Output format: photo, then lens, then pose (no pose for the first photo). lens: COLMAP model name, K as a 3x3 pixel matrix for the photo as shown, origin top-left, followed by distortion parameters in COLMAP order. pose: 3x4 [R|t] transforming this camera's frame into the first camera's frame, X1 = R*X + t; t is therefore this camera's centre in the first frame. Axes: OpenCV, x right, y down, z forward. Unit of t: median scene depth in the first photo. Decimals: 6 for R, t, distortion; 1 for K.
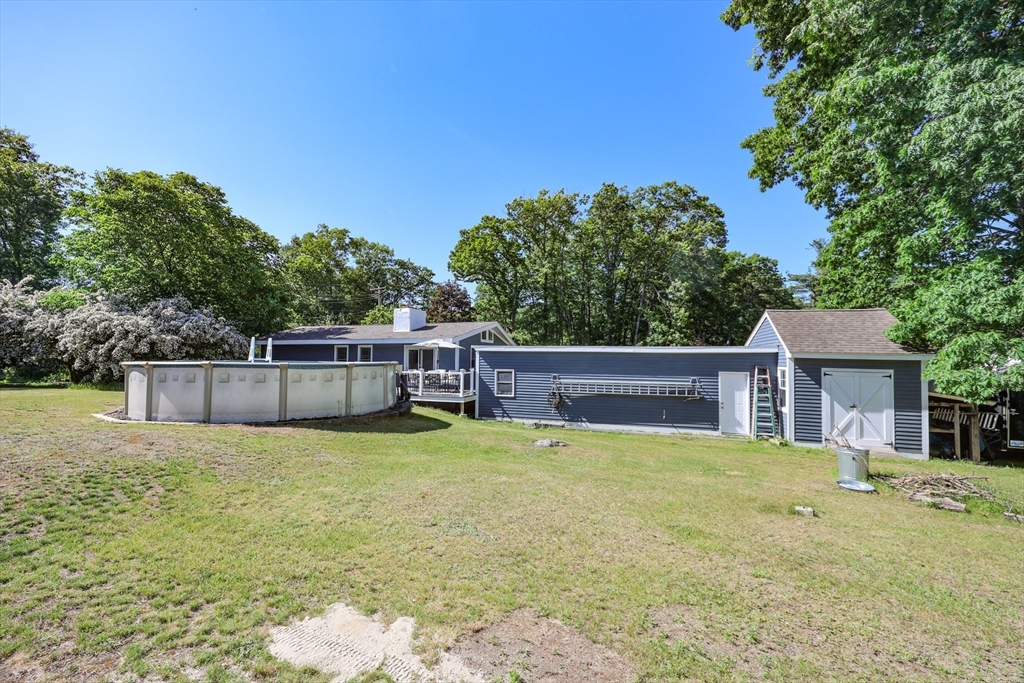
lens RADIAL K [[430.5, 0, 516.3], [0, 430.5, 338.6], [0, 0, 1]] dist [-0.006225, 0.000665]
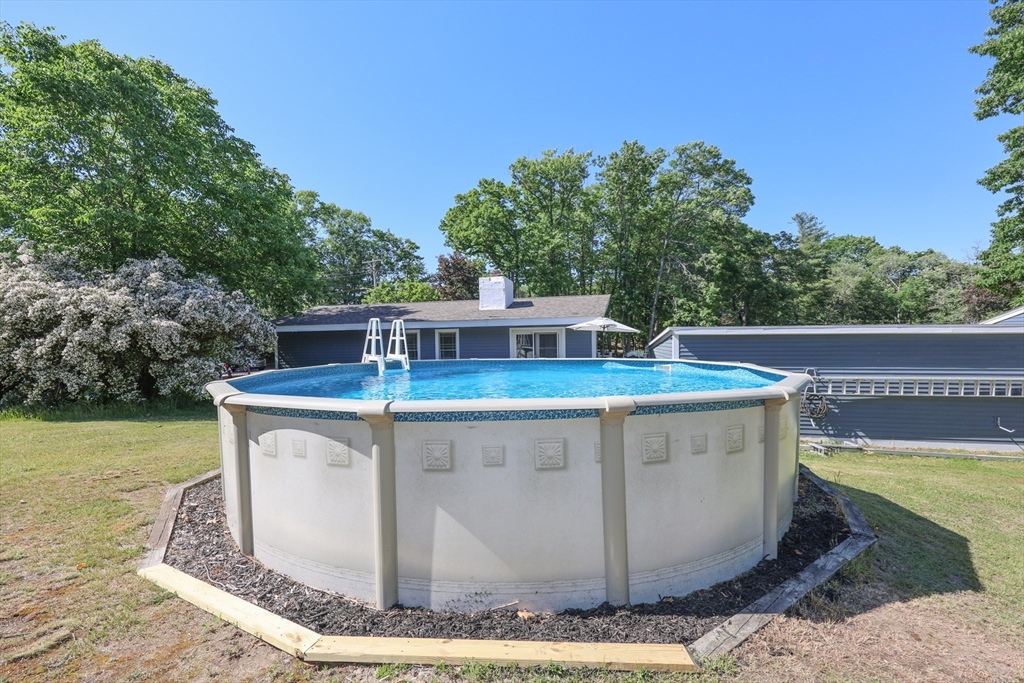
lens RADIAL K [[430.5, 0, 507.7], [0, 430.5, 343.9], [0, 0, 1]] dist [-0.006225, 0.000665]
pose [[0.993178, -0.024222, 0.114062, -0.149479], [0.017903, 0.998265, 0.056098, 0.000163], [-0.115223, -0.053674, 0.991889, 0.131807]]
